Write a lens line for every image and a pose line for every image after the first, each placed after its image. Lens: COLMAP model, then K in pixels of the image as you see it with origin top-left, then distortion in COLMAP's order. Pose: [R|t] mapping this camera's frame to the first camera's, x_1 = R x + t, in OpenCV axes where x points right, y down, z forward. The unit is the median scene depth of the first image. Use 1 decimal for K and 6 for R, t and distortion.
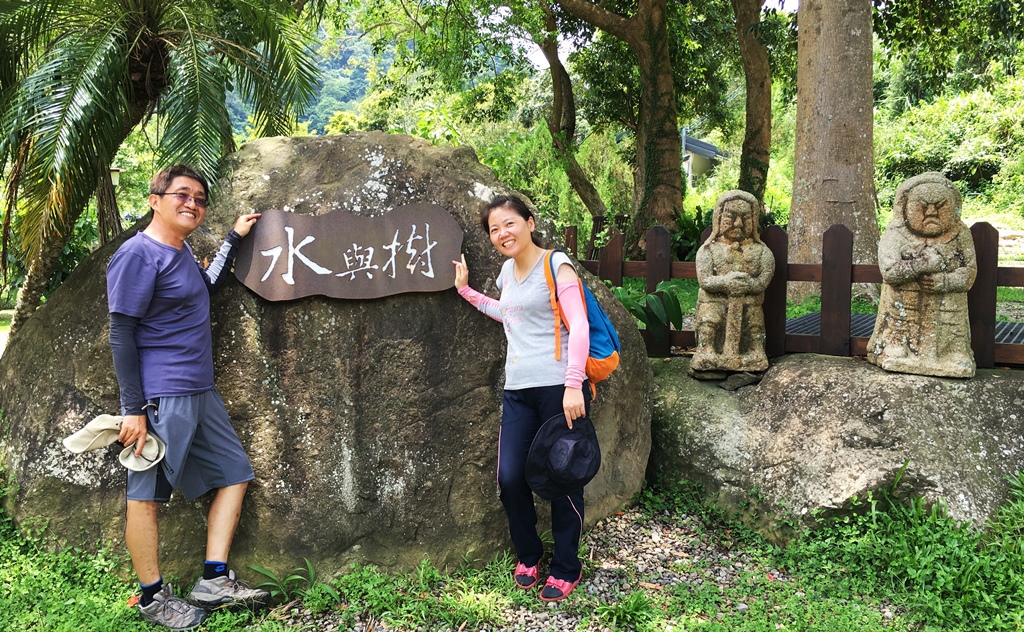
lens RADIAL K [[868.3, 0, 511.7], [0, 868.3, 315.9], [0, 0, 1]] dist [0.001005, -0.000974]
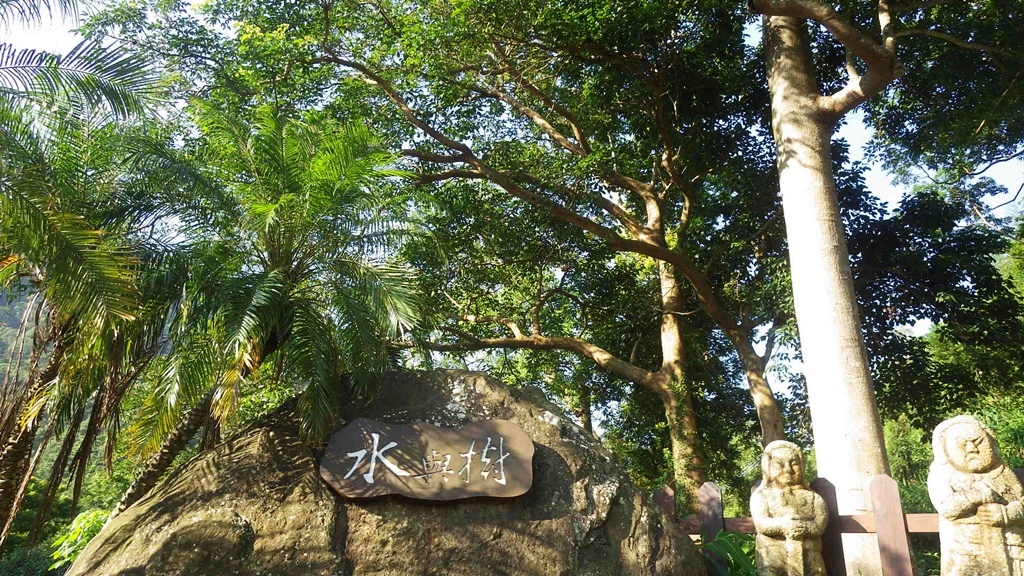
lens RADIAL K [[759.3, 0, 513.1], [0, 759.3, 288.3], [0, 0, 1]] dist [-0.009339, 0.001823]
pose [[0.998756, 0.030158, -0.039710, -0.049518], [-0.046063, 0.862980, -0.503134, 0.204886], [0.019095, 0.504337, 0.863296, 0.085193]]
